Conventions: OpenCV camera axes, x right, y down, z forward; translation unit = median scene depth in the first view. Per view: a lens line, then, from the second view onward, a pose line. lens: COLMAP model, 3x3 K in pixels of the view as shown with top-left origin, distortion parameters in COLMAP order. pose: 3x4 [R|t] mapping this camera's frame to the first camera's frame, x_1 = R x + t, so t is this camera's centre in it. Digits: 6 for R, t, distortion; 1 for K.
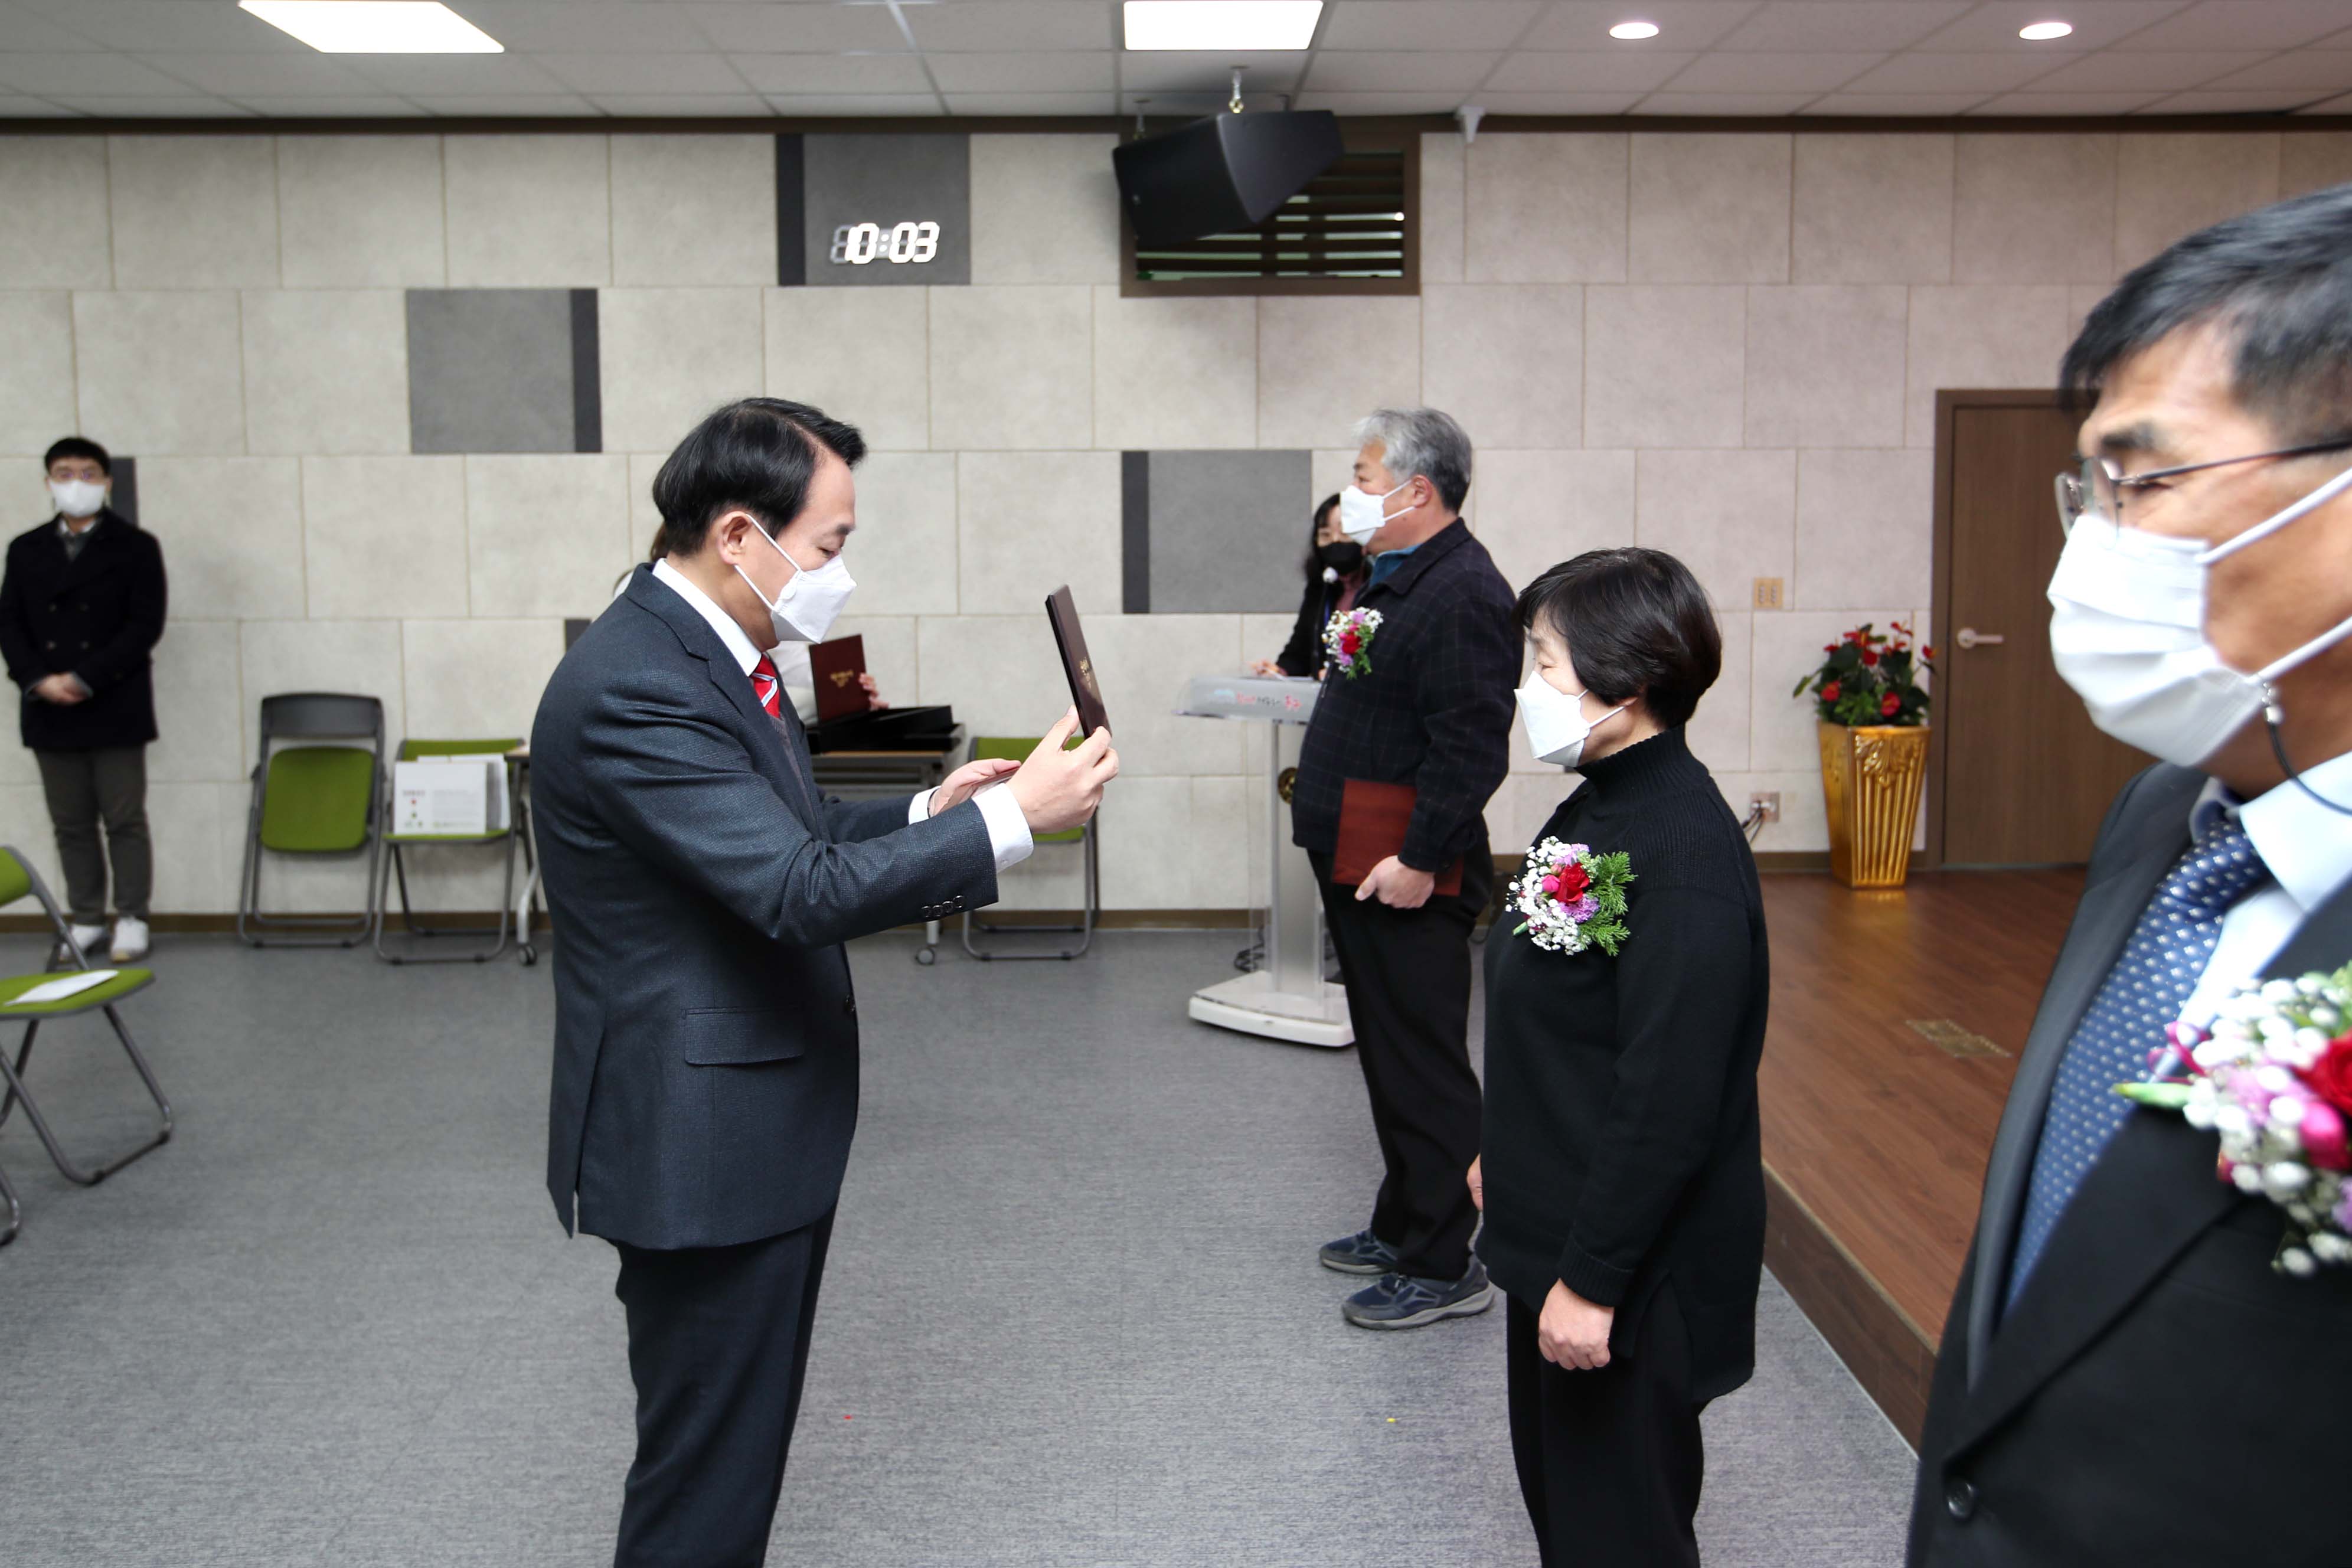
lens RADIAL K [[2004.6, 0, 1198.3], [0, 2004.6, 655.8], [0, 0, 1]] dist [-0.013910, 0.022050]
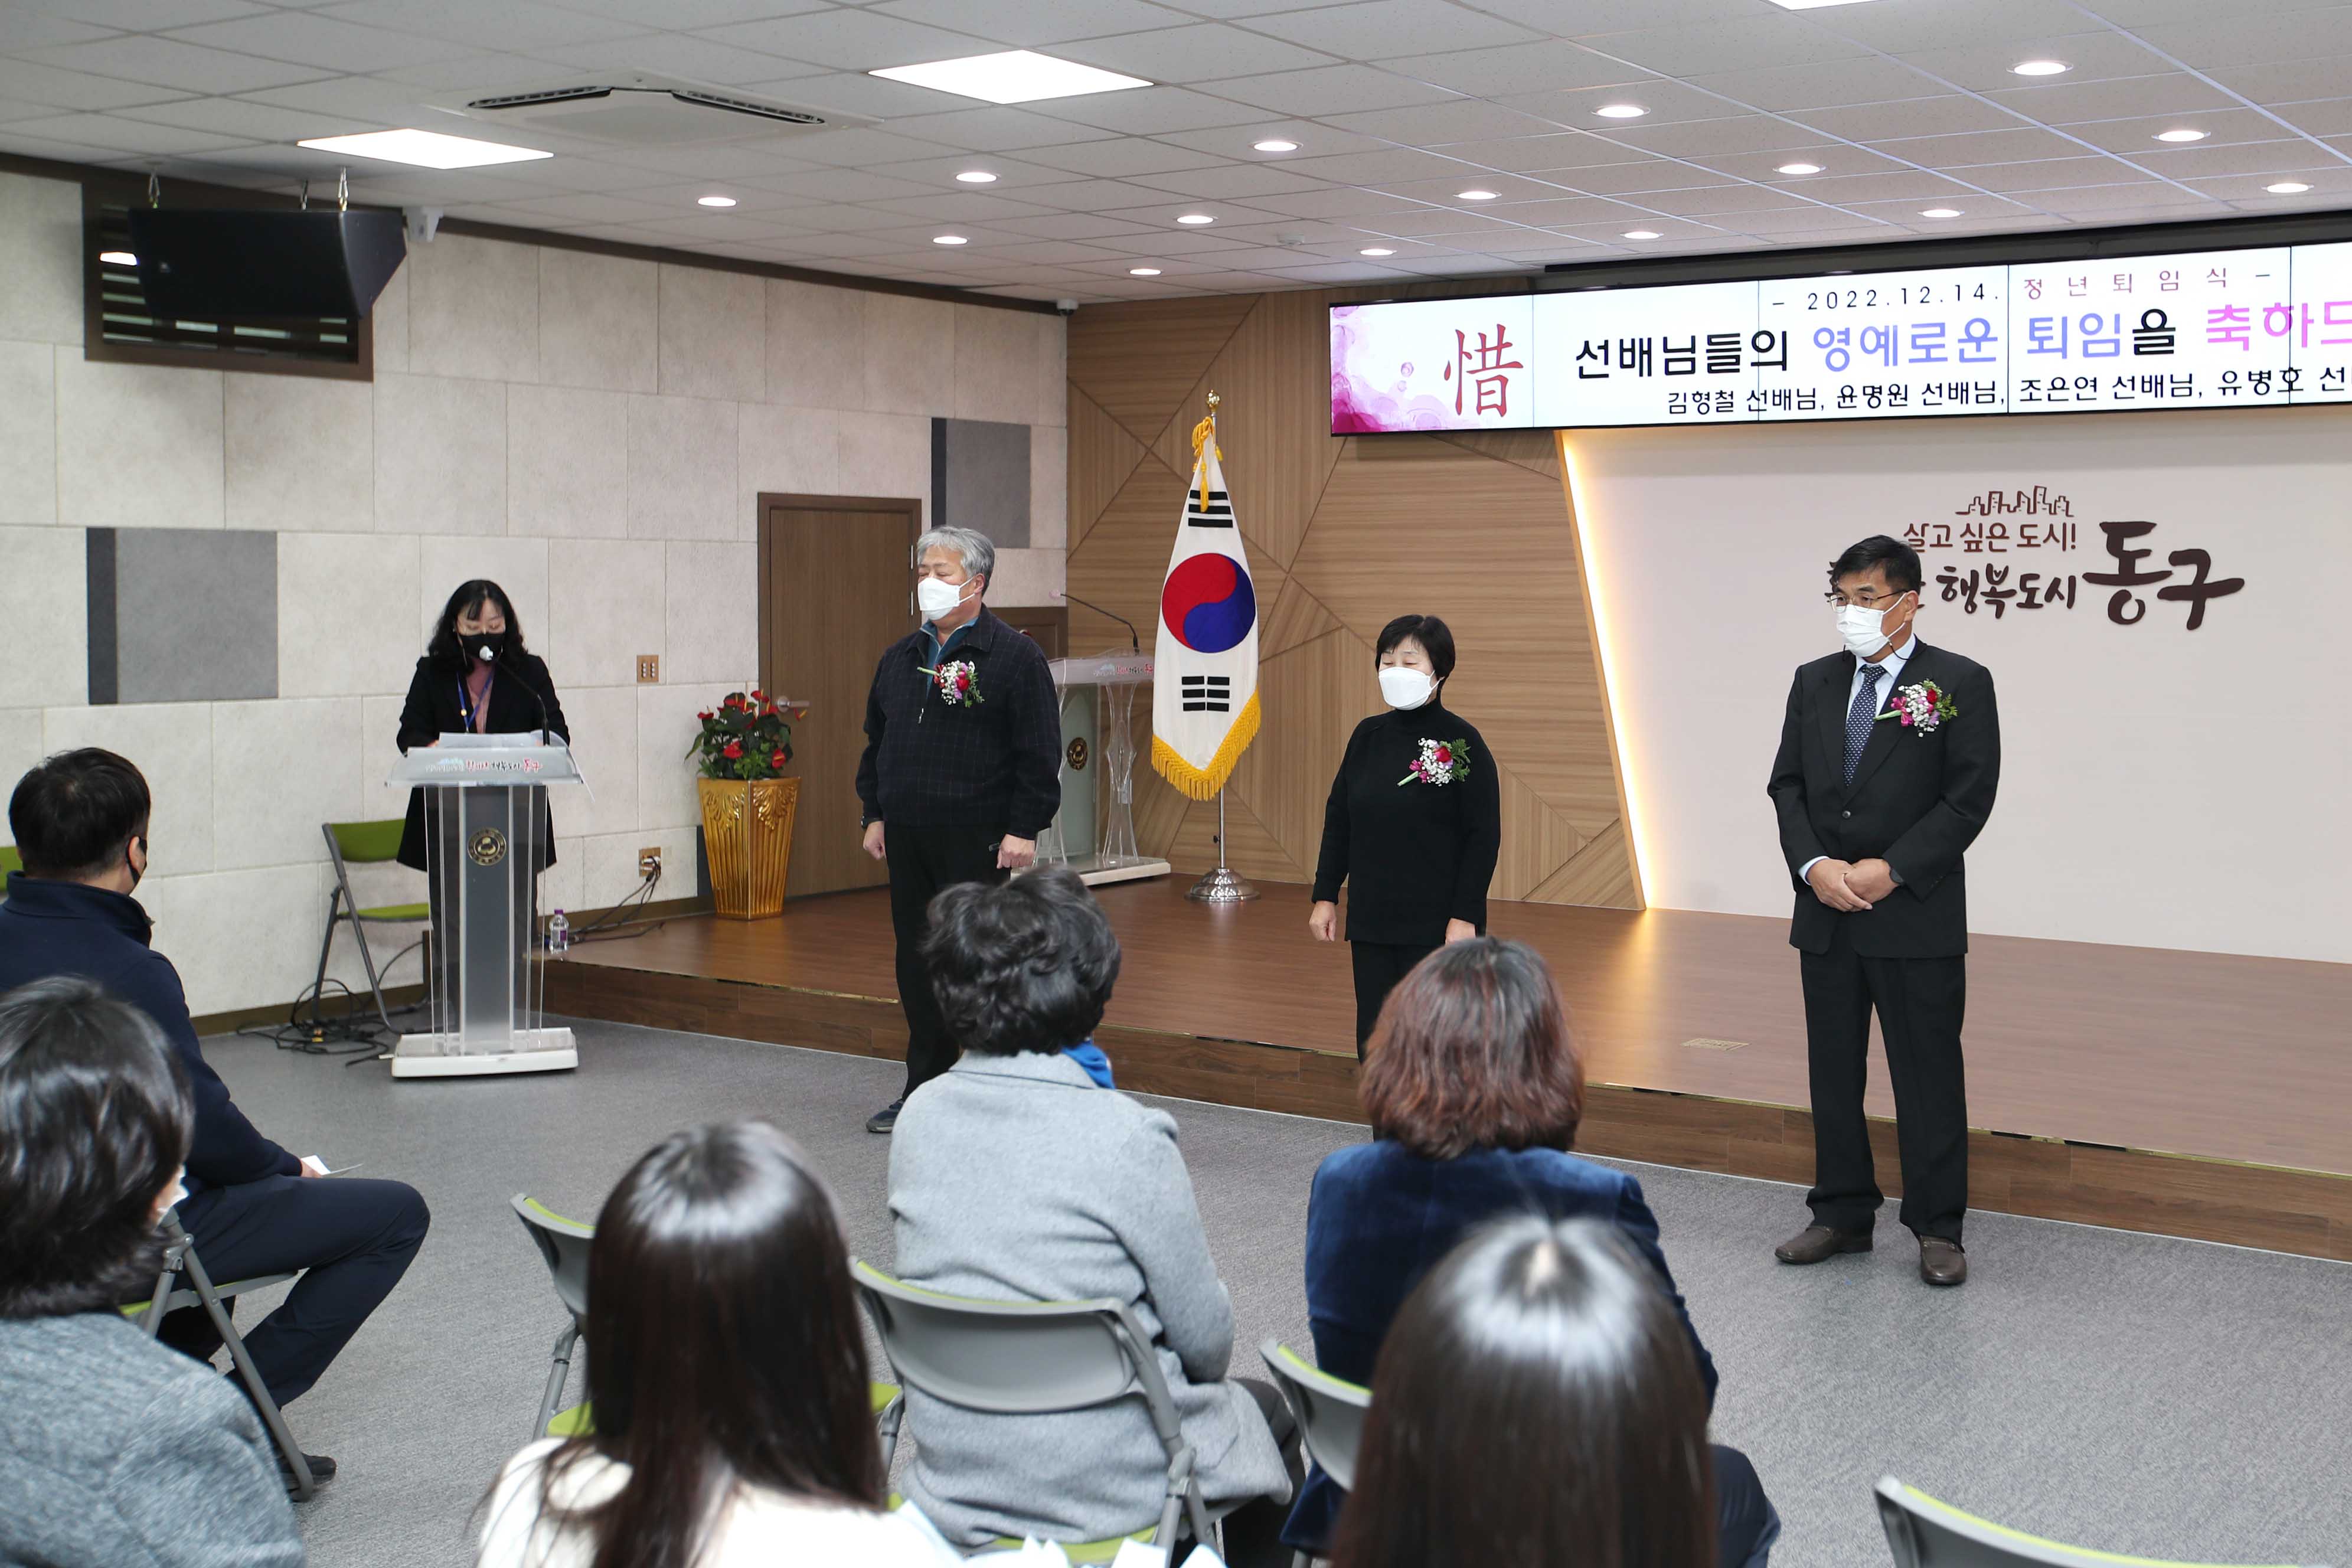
lens RADIAL K [[2675.3, 0, 1420.1], [0, 2675.3, 691.3], [0, 0, 1]] dist [0.025194, 0.000000]
pose [[0.553685, -0.026412, 0.832307, -0.740455], [0.054168, 0.998522, -0.004348, 0.011374], [-0.830963, 0.047492, 0.554297, -0.190228]]
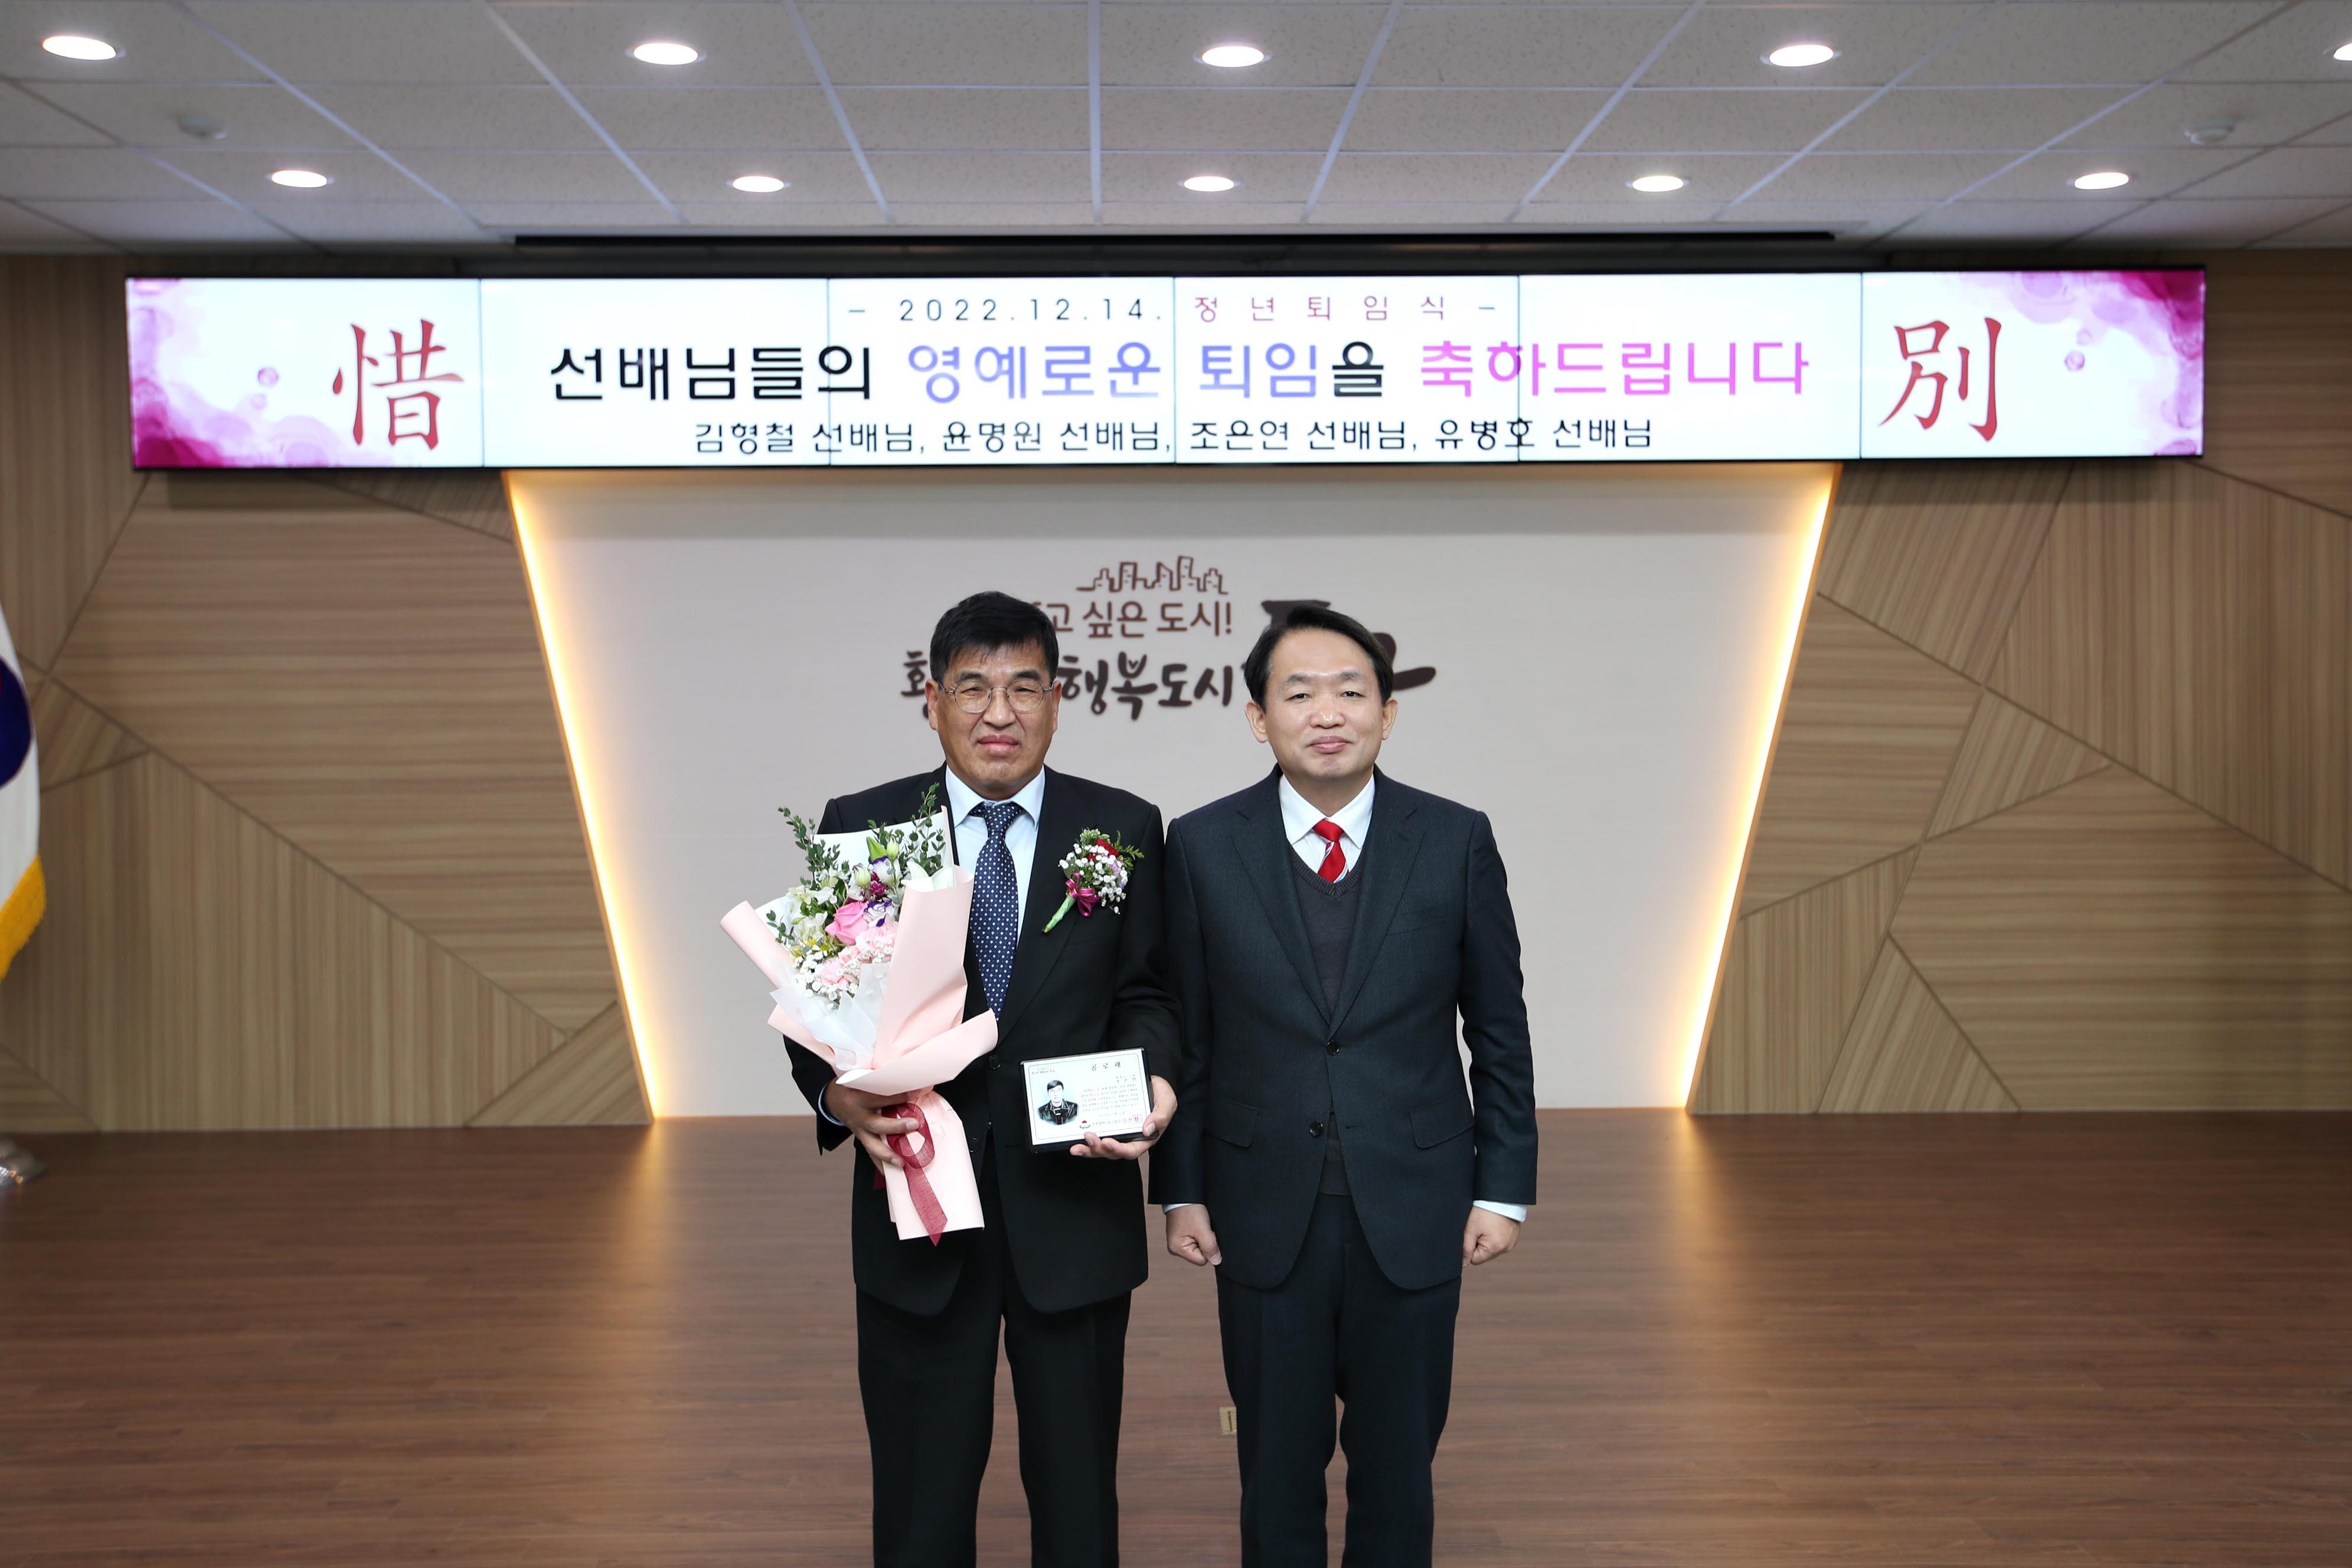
lens RADIAL K [[2160.5, 0, 1143.5], [0, 2160.5, 723.5], [0, 0, 1]] dist [0.029108, 0.000000]
pose [[0.000686, -0.016533, 0.999863, -0.290104], [0.081647, 0.996526, 0.016422, -0.032315], [-0.996661, 0.081625, 0.002034, 0.363907]]
